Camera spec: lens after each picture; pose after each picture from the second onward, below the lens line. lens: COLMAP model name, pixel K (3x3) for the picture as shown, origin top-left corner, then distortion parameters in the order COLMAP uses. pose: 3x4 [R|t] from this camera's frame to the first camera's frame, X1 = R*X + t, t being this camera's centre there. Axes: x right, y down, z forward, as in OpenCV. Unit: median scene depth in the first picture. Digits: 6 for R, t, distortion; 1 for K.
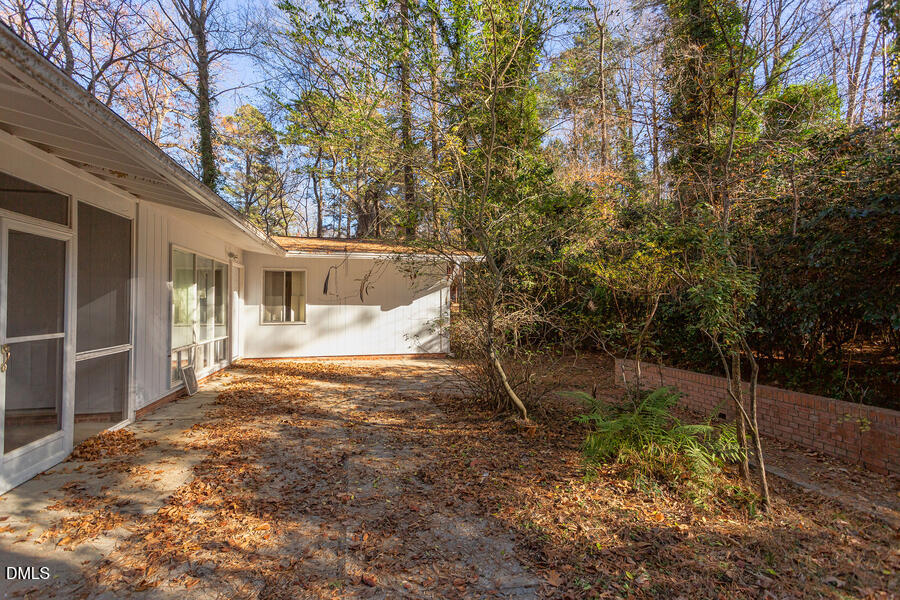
lens RADIAL K [[436.8, 0, 450.0], [0, 436.8, 300.0], [0, 0, 1]] dist [-0.007745, 0.000000]
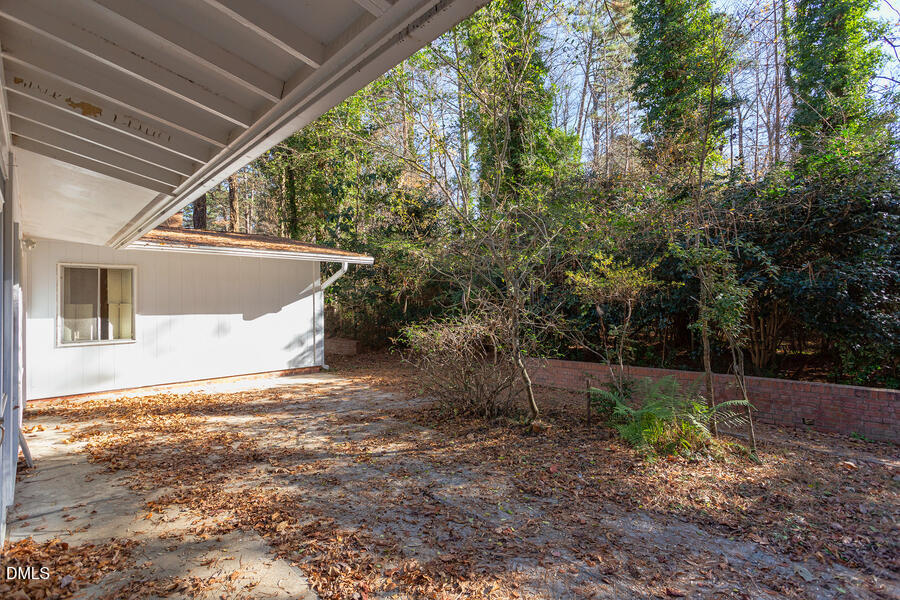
lens RADIAL K [[436.8, 0, 450.0], [0, 436.8, 300.0], [0, 0, 1]] dist [-0.007745, 0.000000]
pose [[0.852149, -0.003452, 0.523287, -0.554982], [0.005900, 0.999978, -0.003011, -0.024255], [-0.523265, 0.005653, 0.852151, 0.184095]]
